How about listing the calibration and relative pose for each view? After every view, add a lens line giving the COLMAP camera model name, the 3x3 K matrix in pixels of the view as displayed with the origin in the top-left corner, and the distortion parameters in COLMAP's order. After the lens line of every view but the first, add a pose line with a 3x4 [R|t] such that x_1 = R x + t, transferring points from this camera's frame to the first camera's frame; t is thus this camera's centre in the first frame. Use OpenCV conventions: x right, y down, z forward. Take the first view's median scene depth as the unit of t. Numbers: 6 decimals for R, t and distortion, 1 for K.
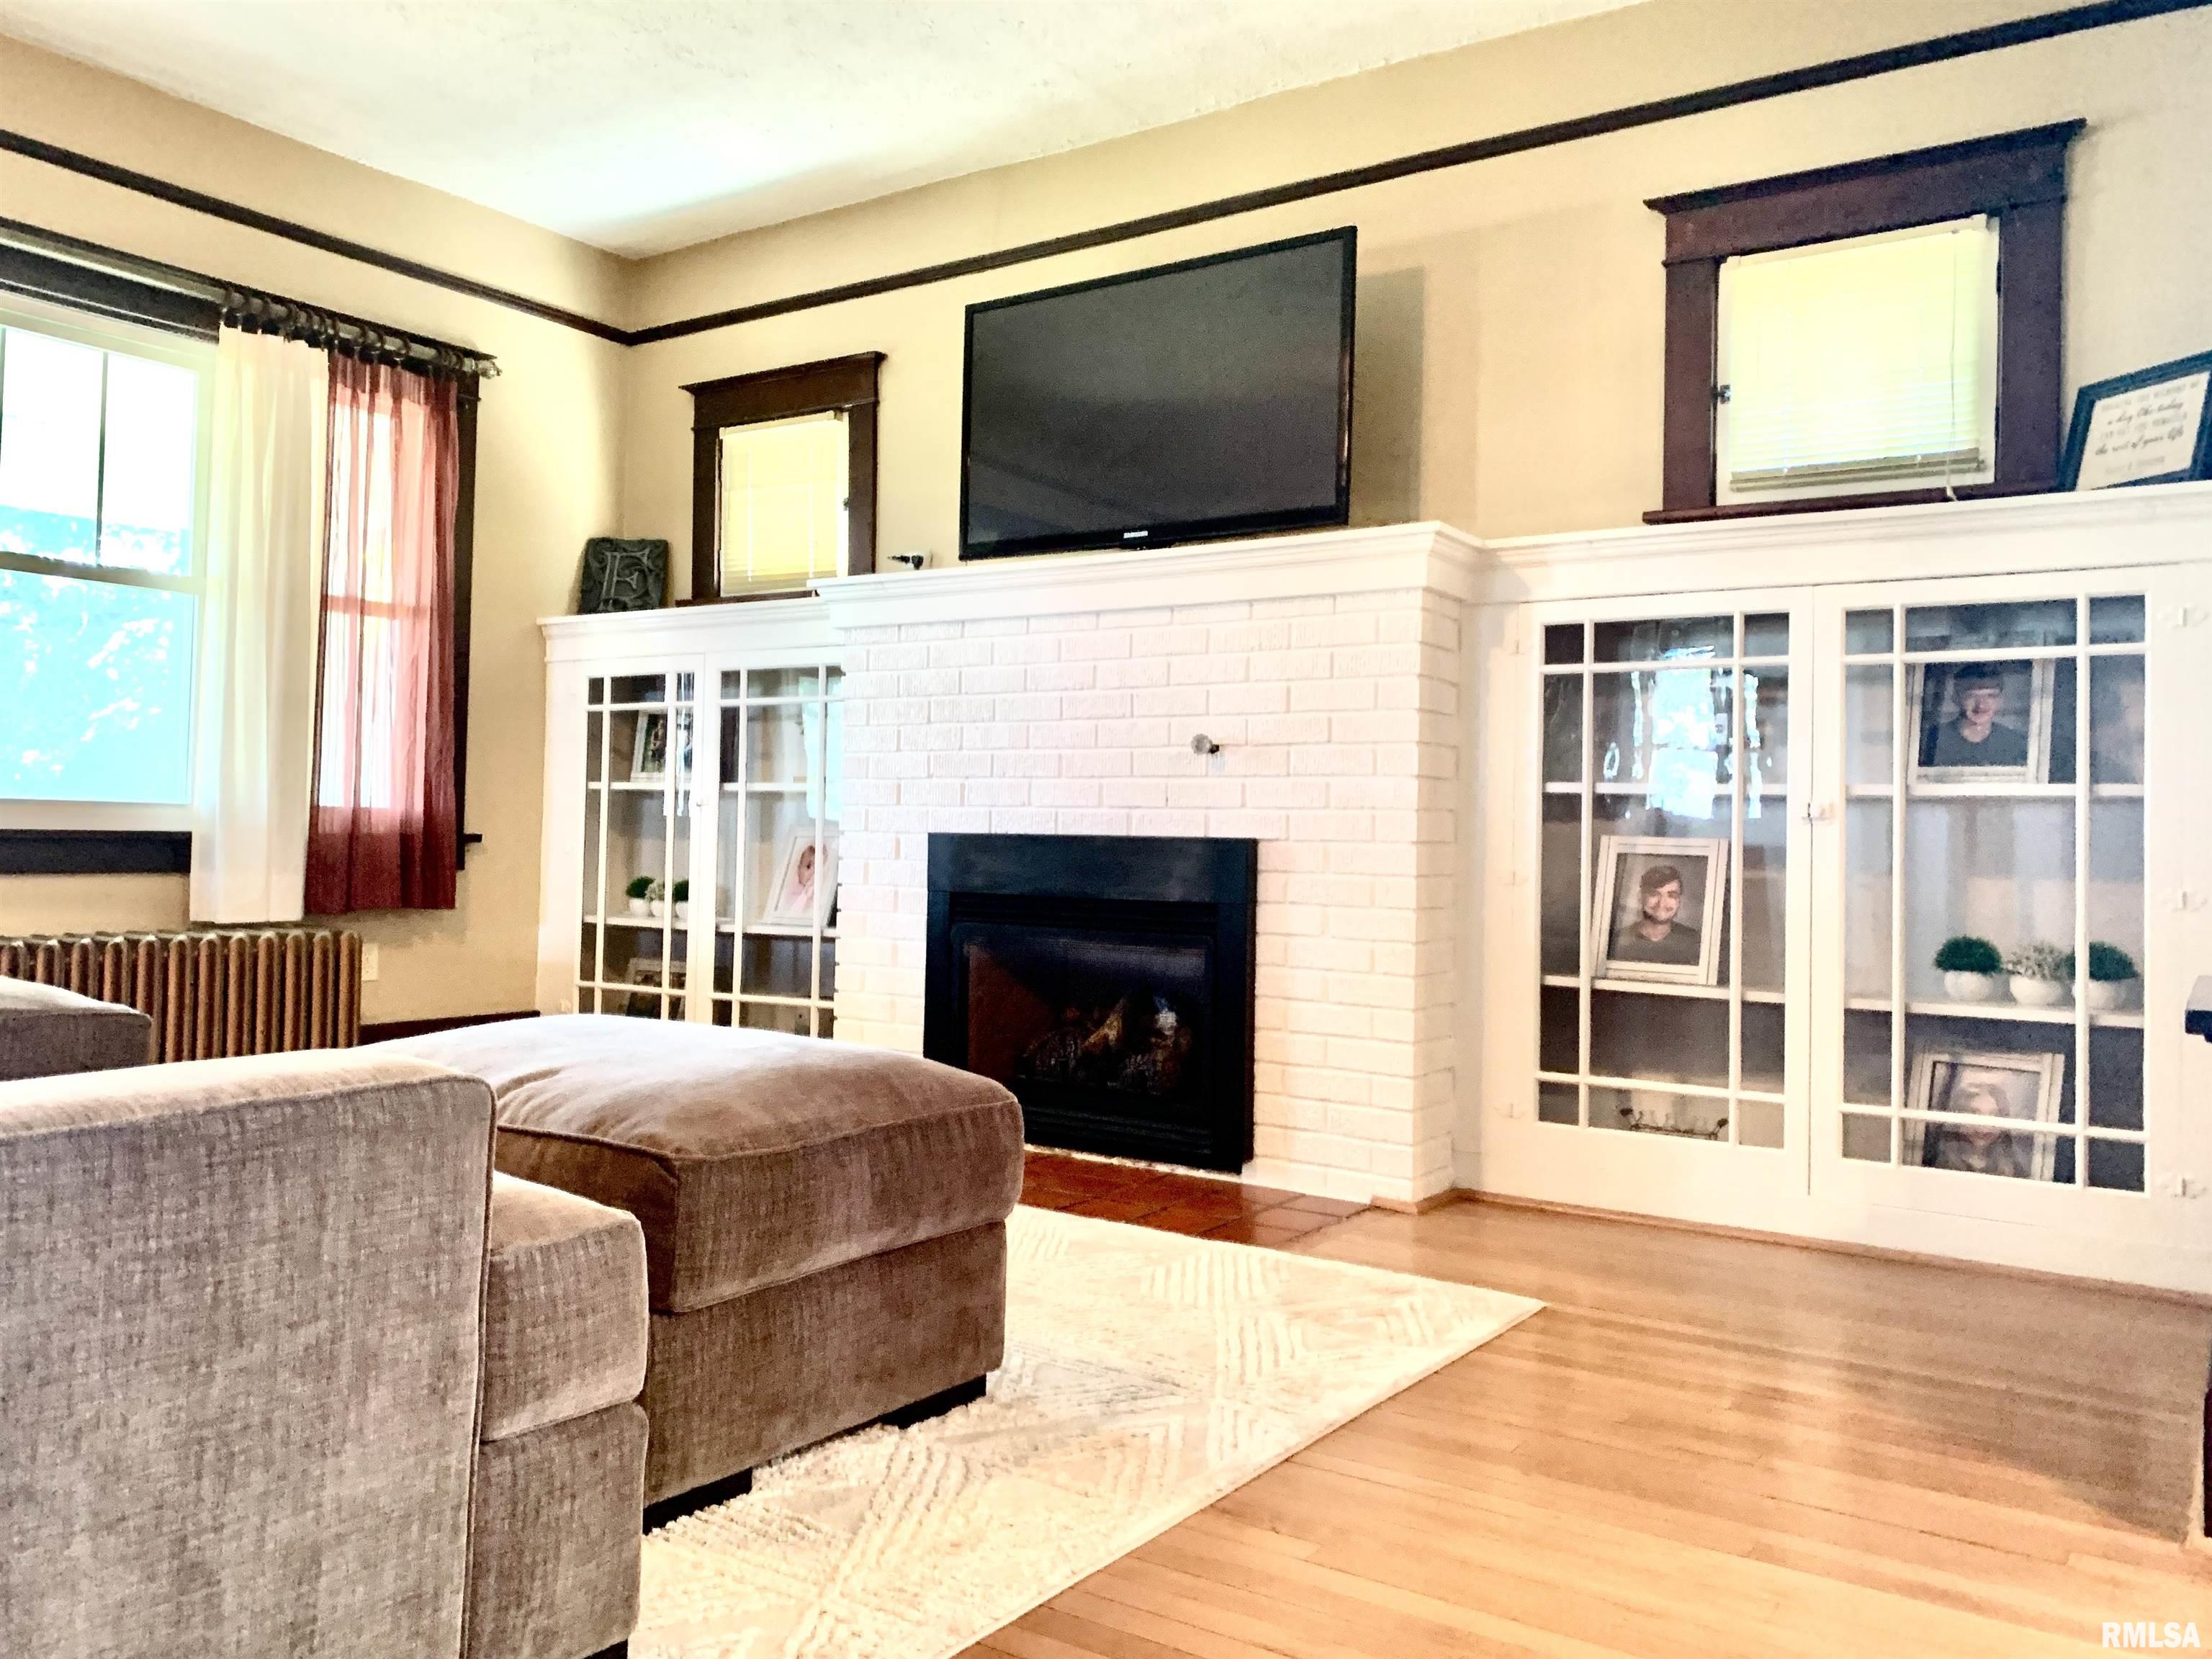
lens RADIAL K [[1692.5, 0, 1101.6], [0, 1692.5, 779.8], [0, 0, 1]] dist [0.020173, 0.002258]
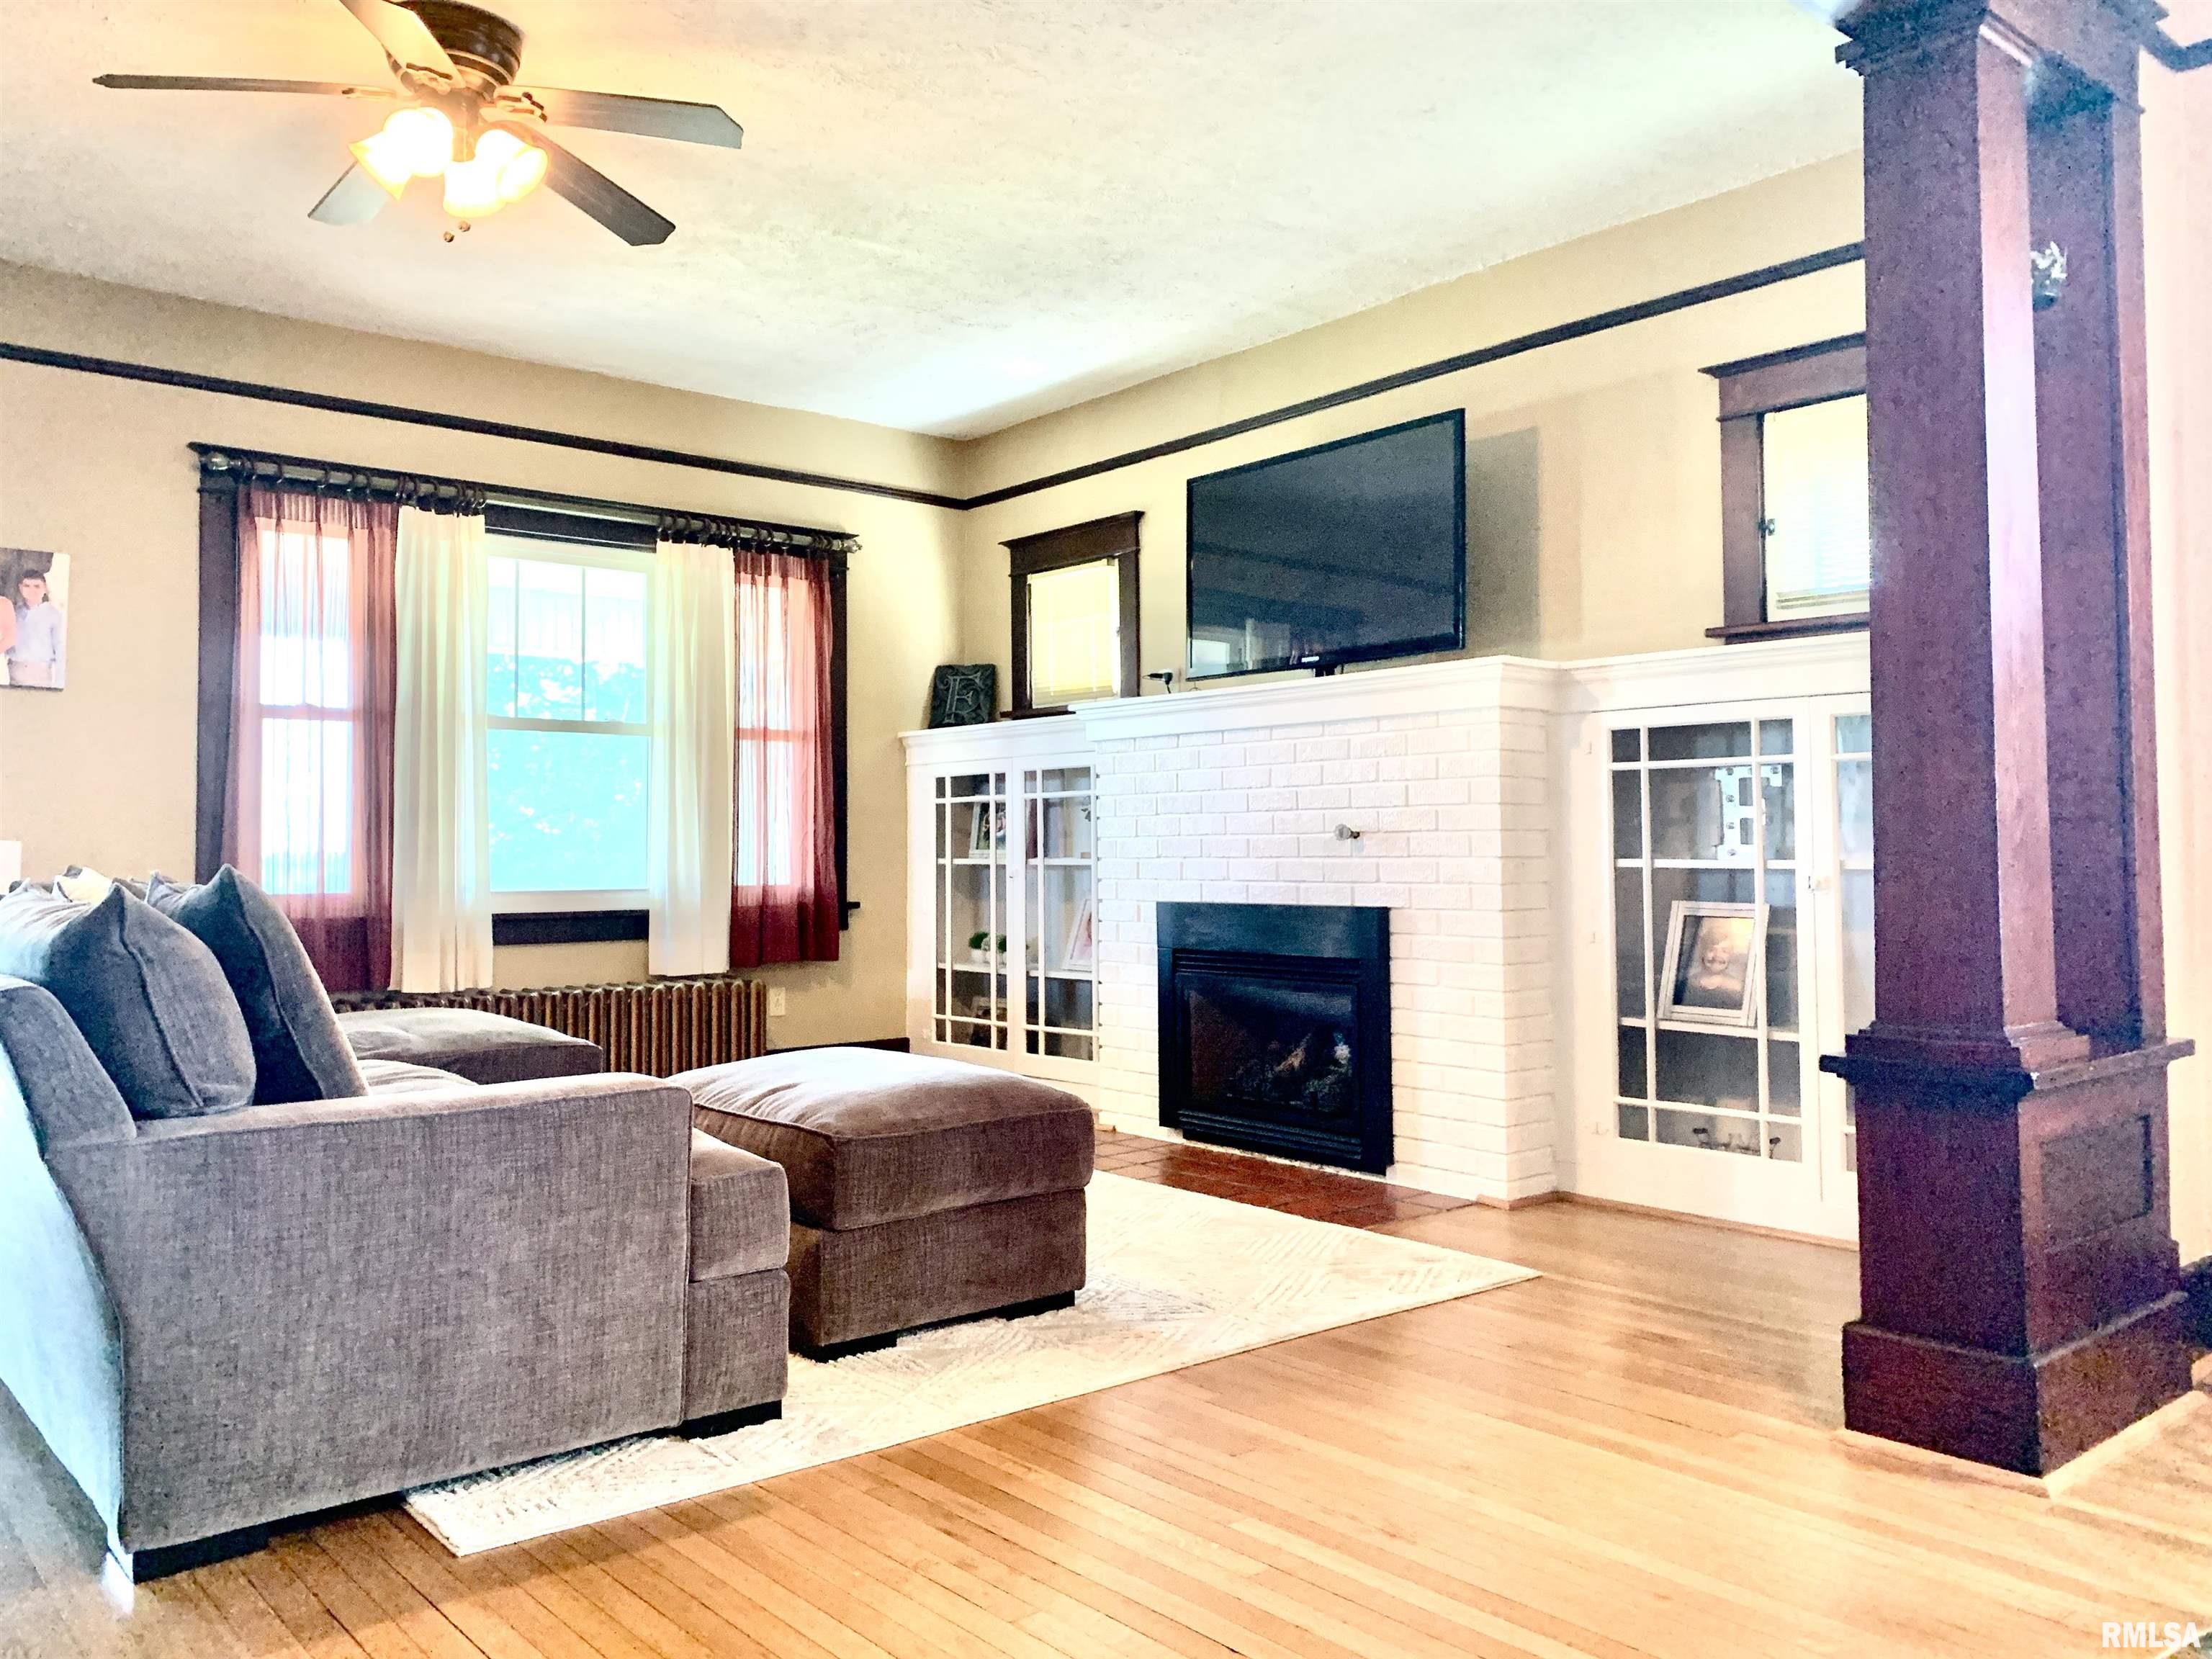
lens RADIAL K [[1660.7, 0, 1097.2], [0, 1660.7, 783.5], [0, 0, 1]] dist [0.096128, -0.167717]
pose [[0.963026, -0.037635, -0.266767, 0.213150], [0.034127, 0.999259, -0.017774, -0.041757], [0.267238, 0.008013, 0.963597, -0.247572]]
